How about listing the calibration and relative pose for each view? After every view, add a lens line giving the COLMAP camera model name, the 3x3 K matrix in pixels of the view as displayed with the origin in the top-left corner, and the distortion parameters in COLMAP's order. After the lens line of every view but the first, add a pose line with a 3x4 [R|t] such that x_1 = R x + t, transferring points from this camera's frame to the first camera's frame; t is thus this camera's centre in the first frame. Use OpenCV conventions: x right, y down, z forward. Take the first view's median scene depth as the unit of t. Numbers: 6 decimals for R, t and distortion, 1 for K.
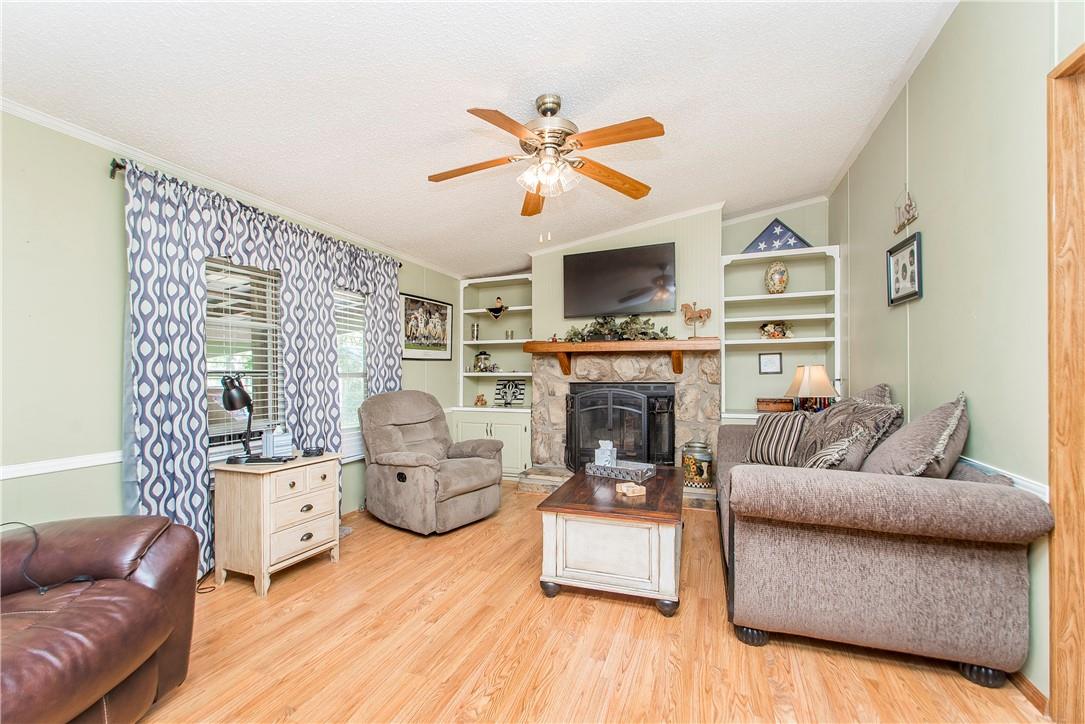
lens RADIAL K [[466.0, 0, 543.7], [0, 466.0, 371.8], [0, 0, 1]] dist [-0.001904, -0.000353]
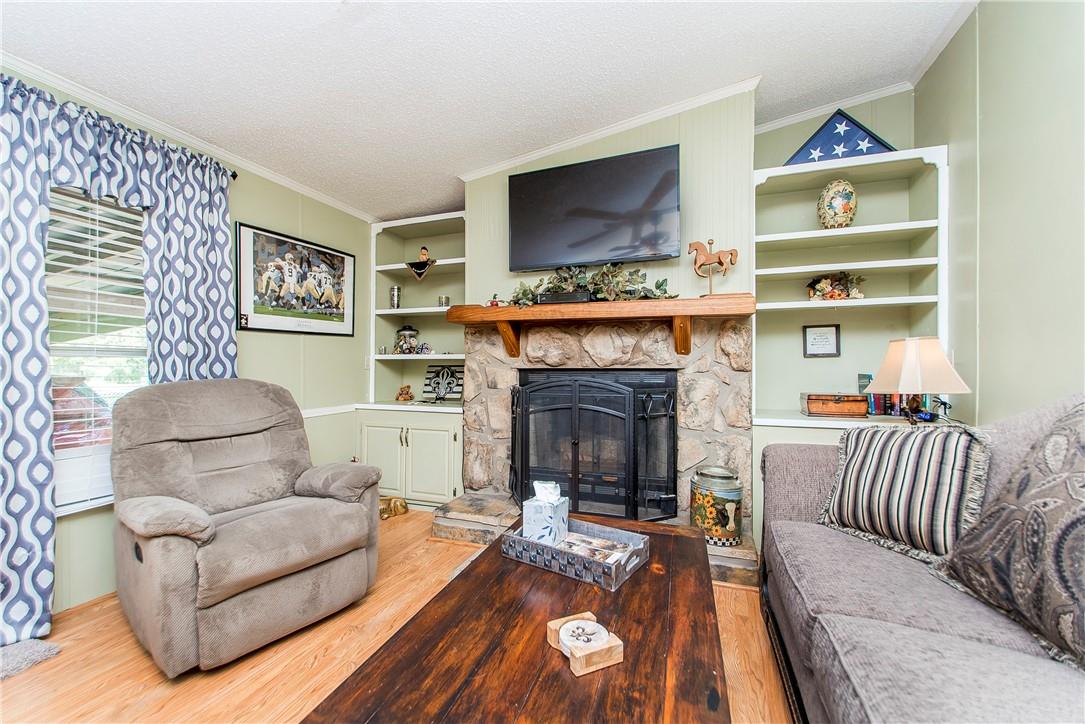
lens RADIAL K [[466.0, 0, 537.2], [0, 466.0, 362.1], [0, 0, 1]] dist [-0.001904, -0.000353]
pose [[0.999969, 0.004321, 0.006591, 0.084978], [-0.004316, 0.999990, -0.000792, 0.015557], [-0.006594, 0.000764, 0.999978, 0.363561]]
